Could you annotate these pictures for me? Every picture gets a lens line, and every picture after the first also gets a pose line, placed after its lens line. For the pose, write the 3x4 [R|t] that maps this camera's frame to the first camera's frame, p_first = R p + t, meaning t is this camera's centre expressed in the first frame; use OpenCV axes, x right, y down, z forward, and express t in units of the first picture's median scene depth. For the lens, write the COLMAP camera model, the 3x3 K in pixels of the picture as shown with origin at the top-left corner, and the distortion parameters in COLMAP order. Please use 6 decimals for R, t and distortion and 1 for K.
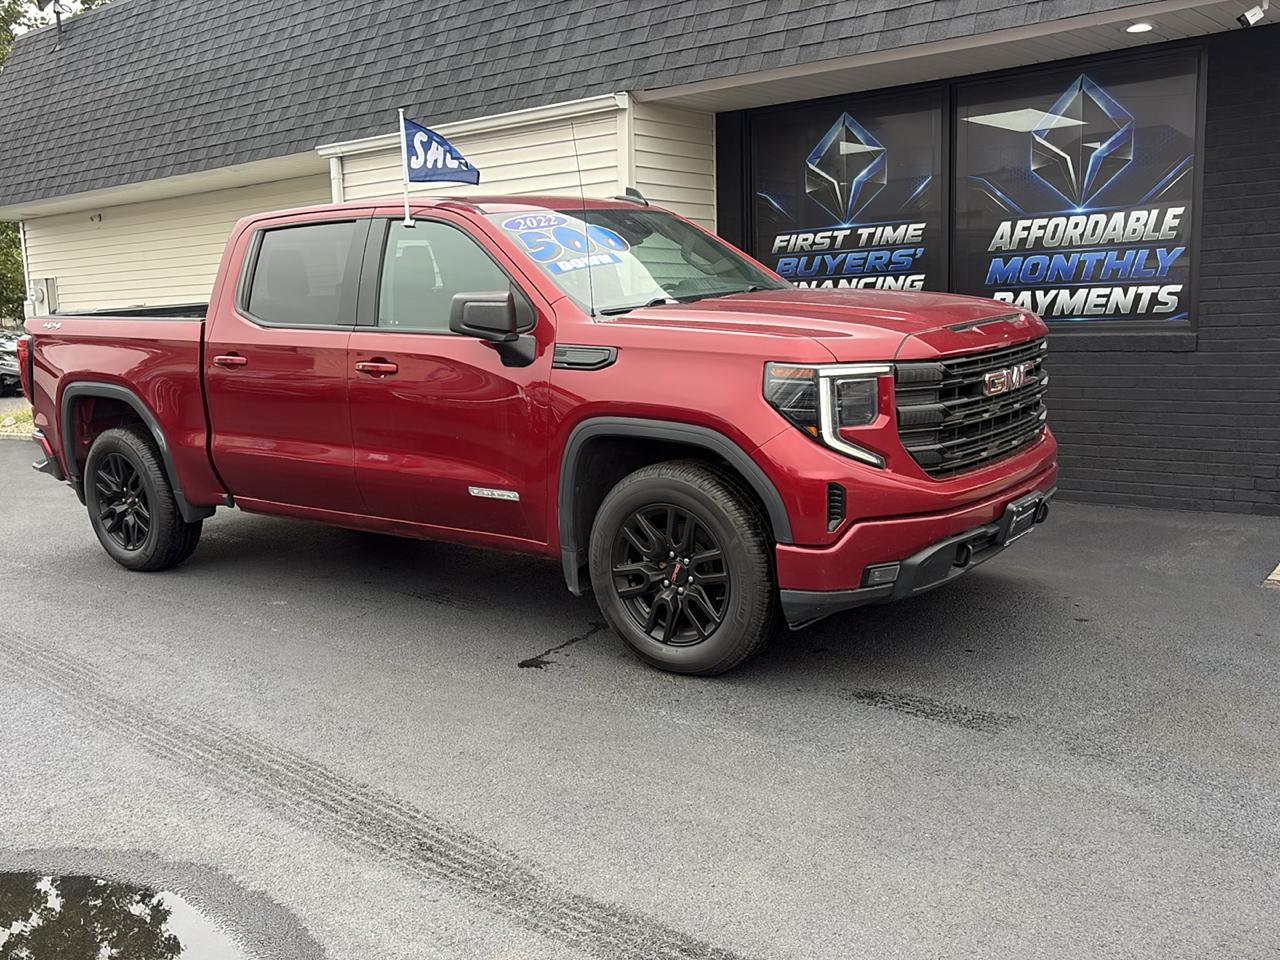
lens RADIAL K [[1215.2, 0, 639.6], [0, 1215.2, 482.5], [0, 0, 1]] dist [0.029239, 0.000000]
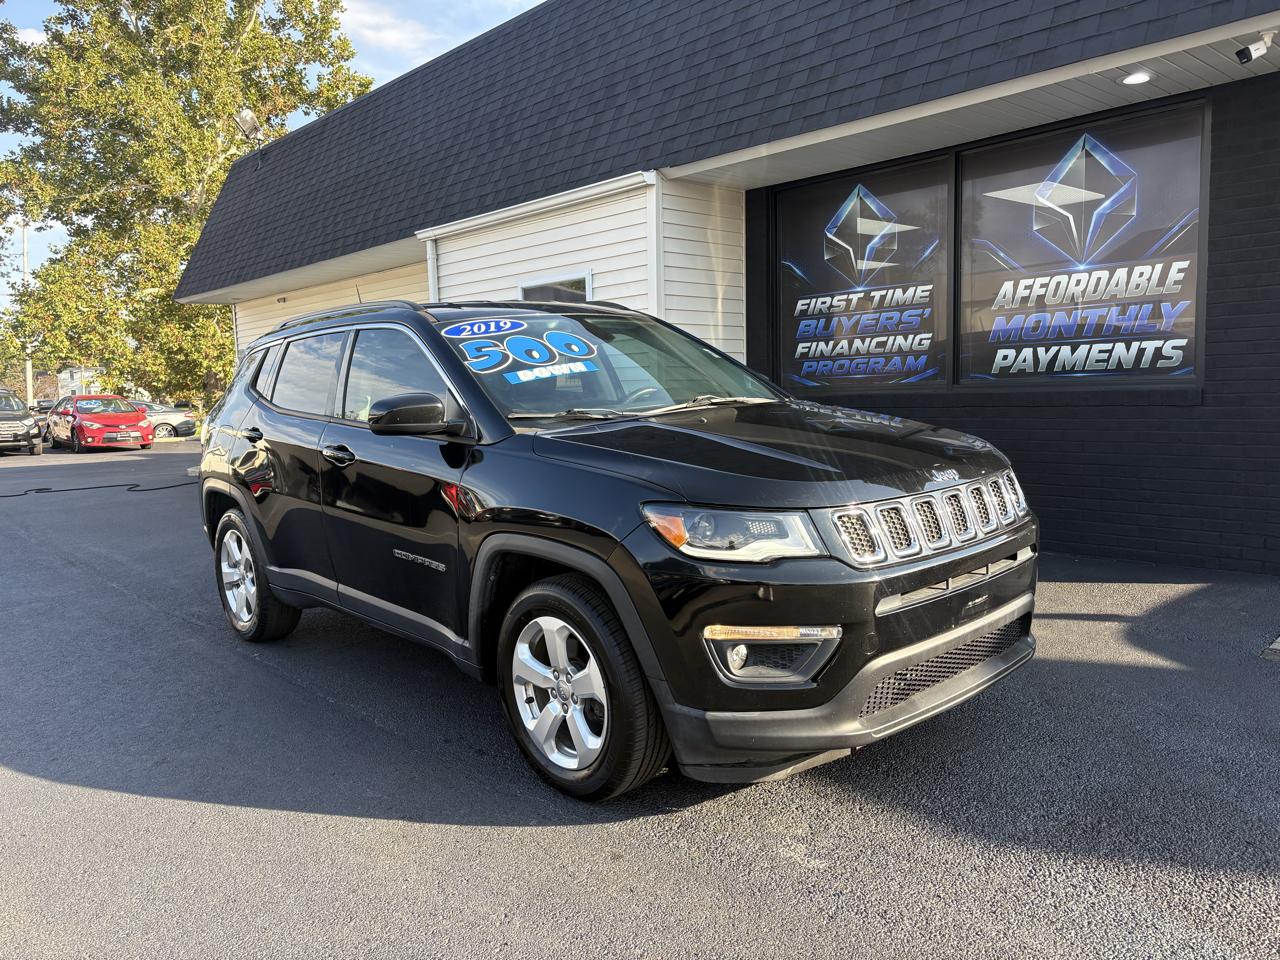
lens RADIAL K [[963.4, 0, 632.1], [0, 963.4, 487.4], [0, 0, 1]] dist [0.012859, 0.031431]
pose [[0.990483, 0.018369, -0.136407, 0.093112], [-0.022549, 0.999320, -0.029159, -0.007196], [0.135779, 0.031958, 0.990224, 0.141331]]
